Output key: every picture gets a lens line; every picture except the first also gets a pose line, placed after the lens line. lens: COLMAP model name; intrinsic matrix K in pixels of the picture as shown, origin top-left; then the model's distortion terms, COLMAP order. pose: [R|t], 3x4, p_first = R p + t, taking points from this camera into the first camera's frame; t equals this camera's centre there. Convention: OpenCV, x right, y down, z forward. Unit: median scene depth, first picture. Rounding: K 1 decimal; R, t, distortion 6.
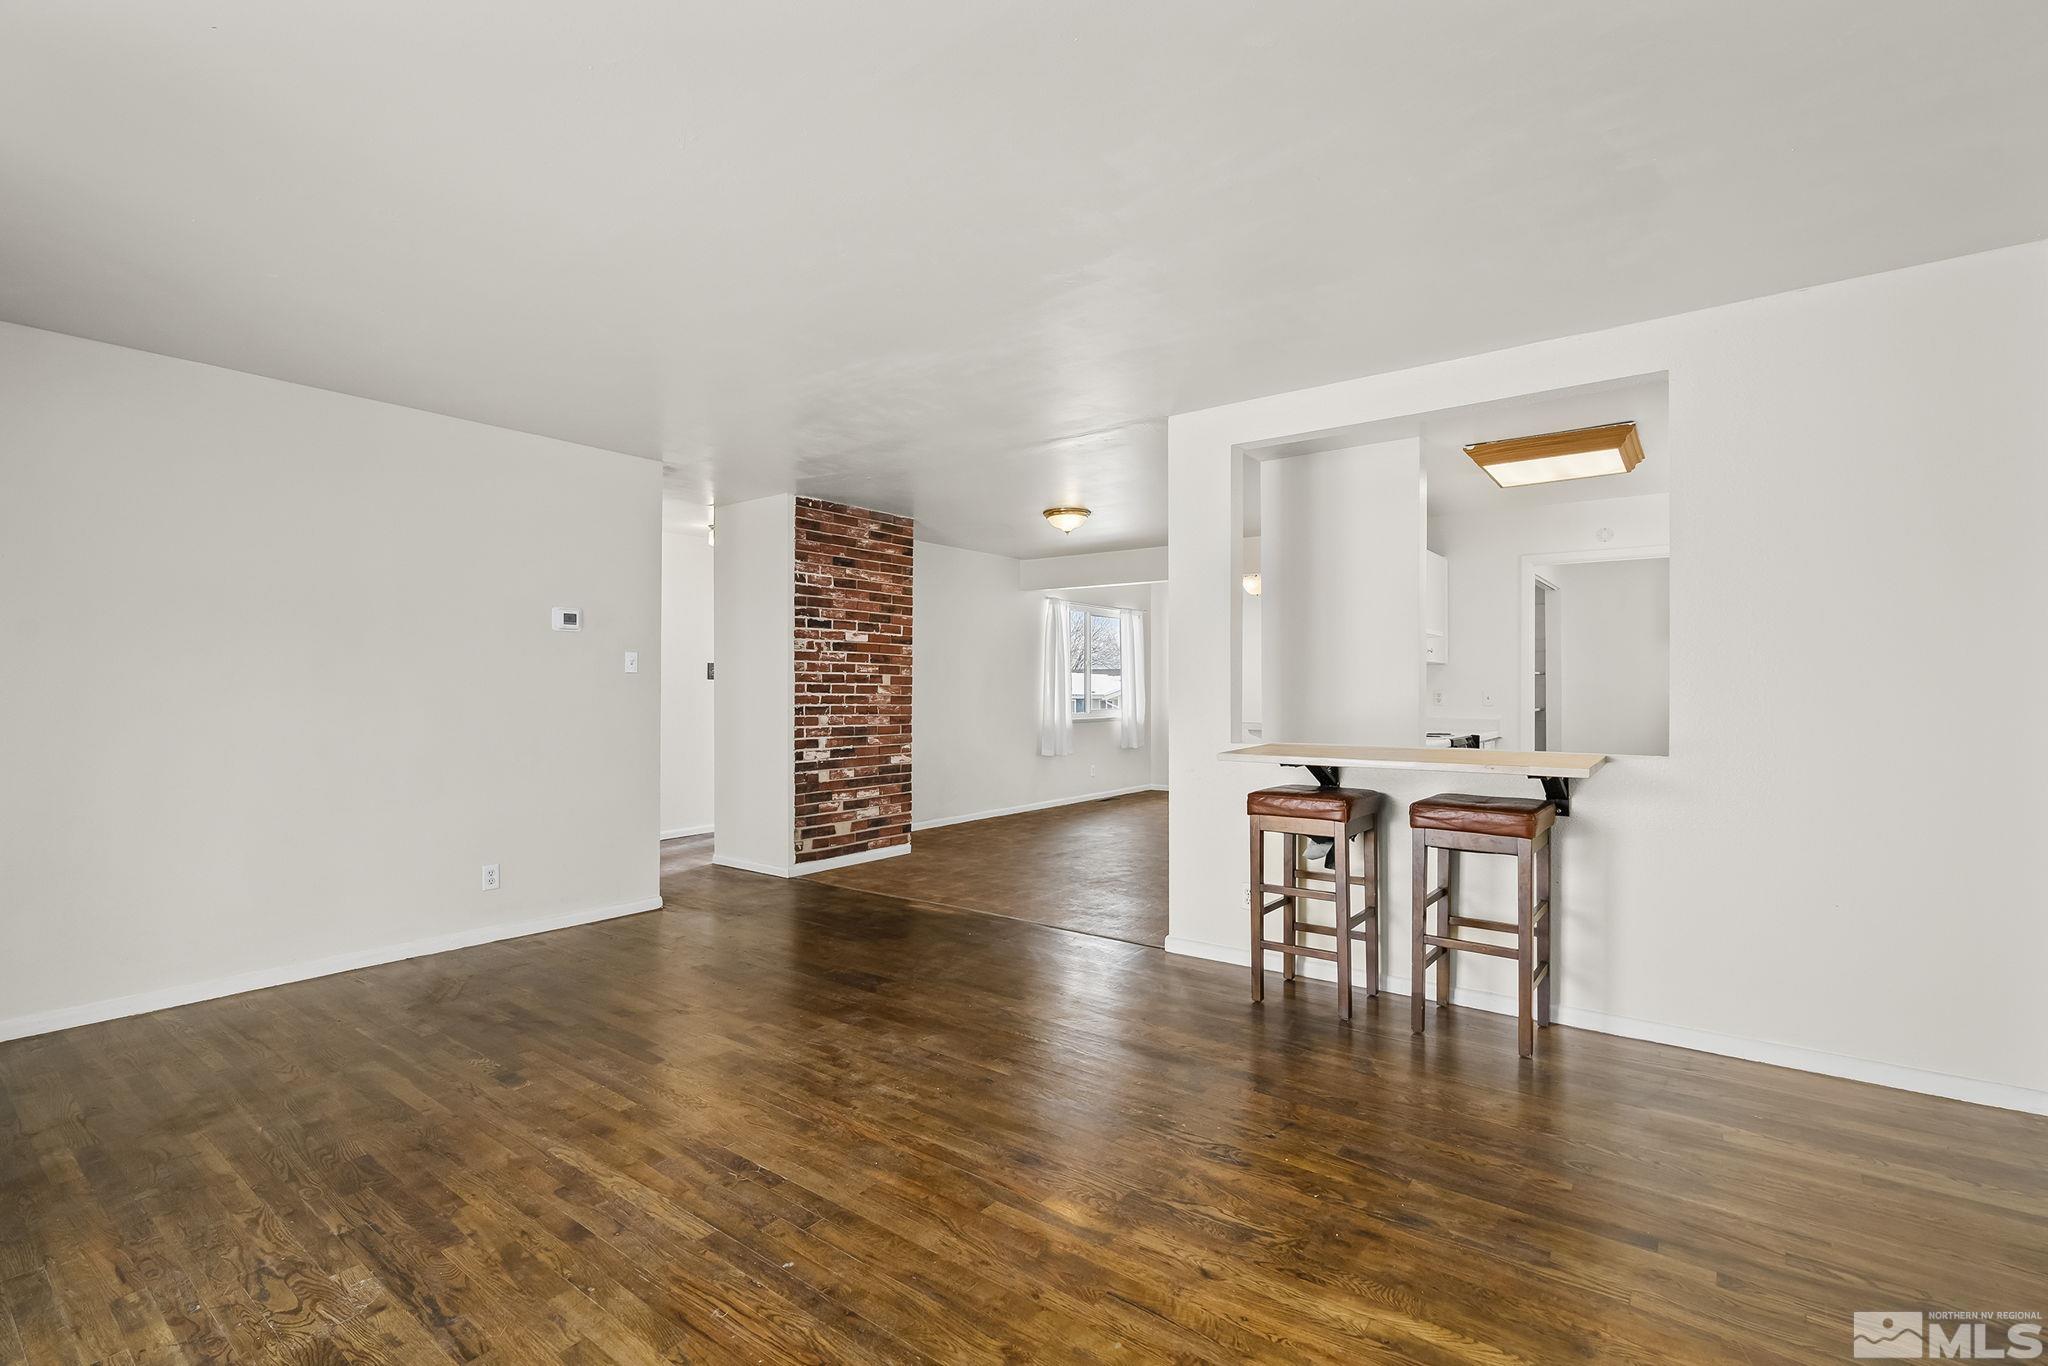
lens RADIAL K [[912.3, 0, 1024.0], [0, 912.3, 683.0], [0, 0, 1]] dist [-0.003187, -0.000465]
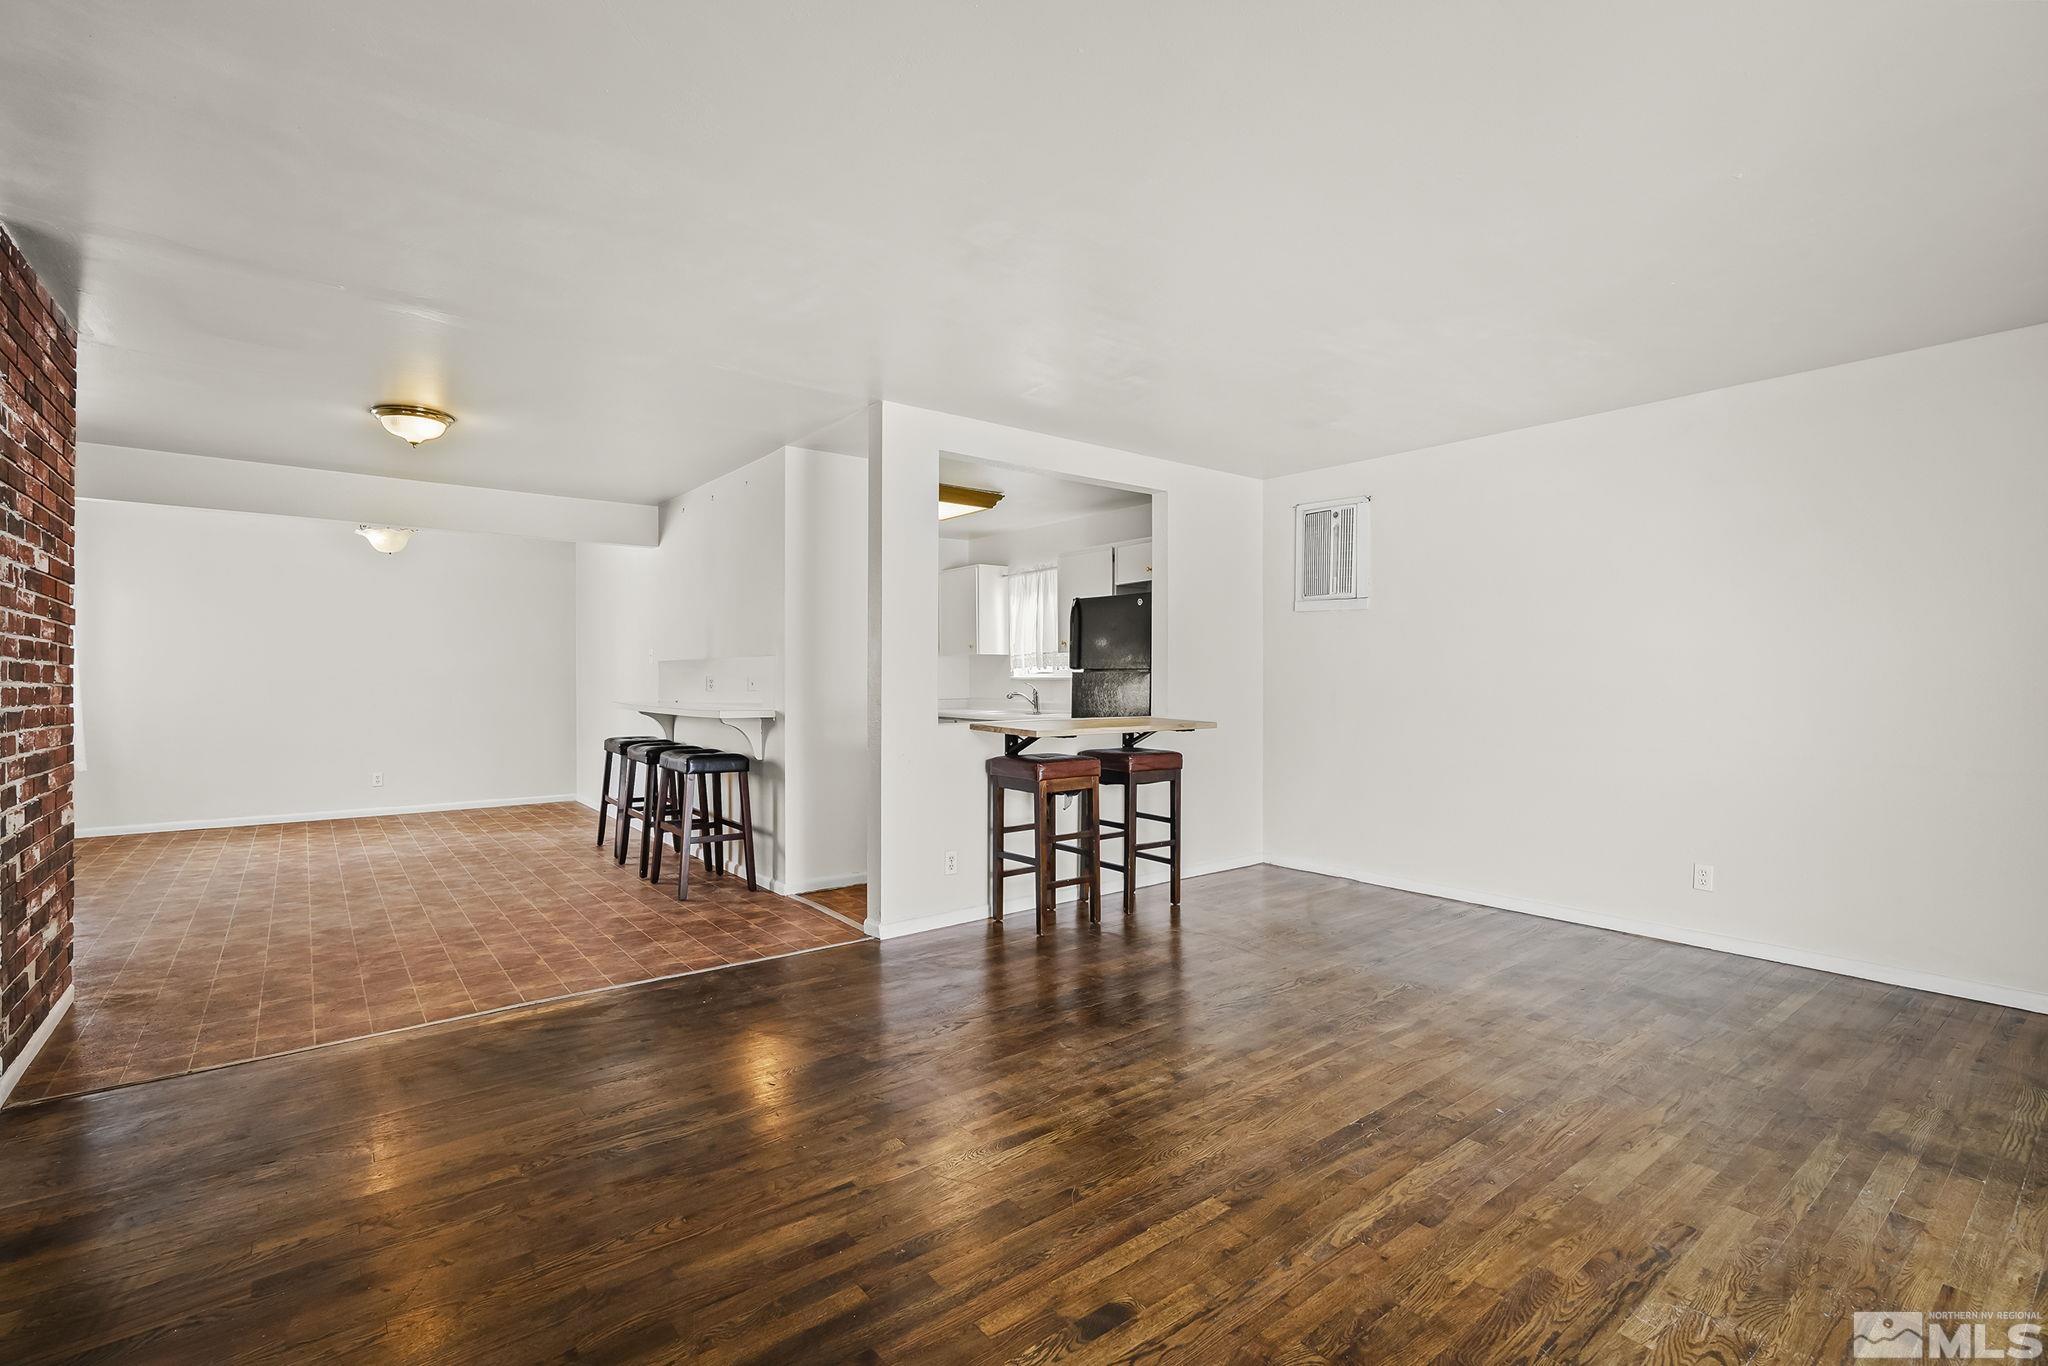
lens RADIAL K [[912.3, 0, 1024.0], [0, 912.3, 683.0], [0, 0, 1]] dist [-0.003187, -0.000465]
pose [[0.259551, -0.008537, 0.965692, -0.480909], [-0.011748, 0.999859, 0.011996, 0.000528], [-0.965658, -0.014458, 0.259414, 0.372049]]
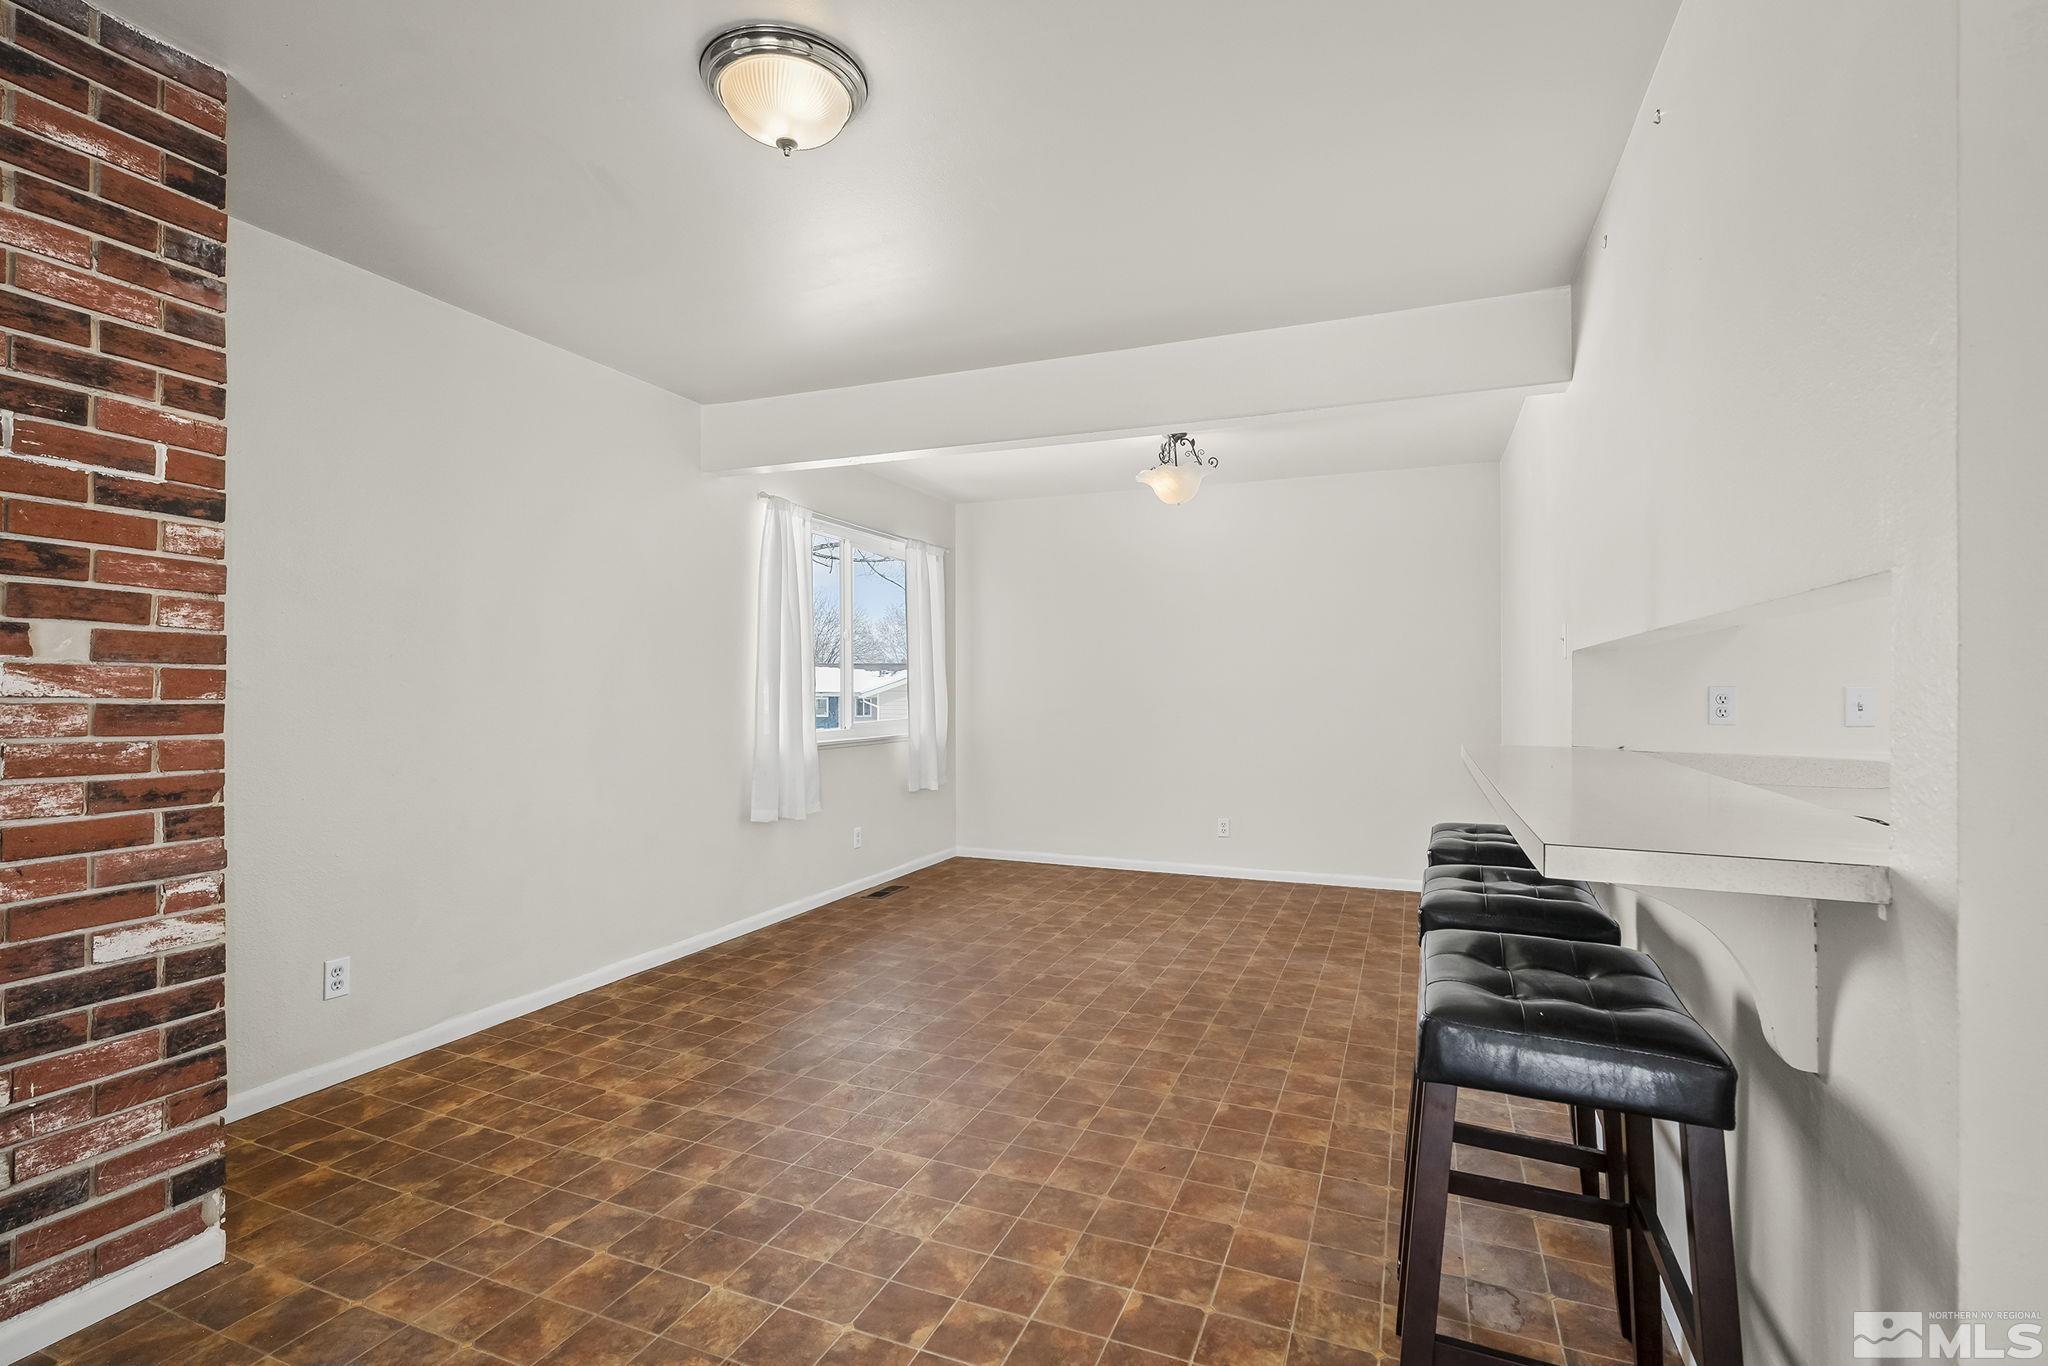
lens RADIAL K [[958.5, 0, 1024.0], [0, 958.5, 683.0], [0, 0, 1]] dist [-0.013904, -0.000005]
pose [[0.967166, -0.002044, 0.254136, 0.042847], [0.001396, 0.999995, 0.002731, 0.007408], [-0.254140, -0.002287, 0.967165, 0.667360]]
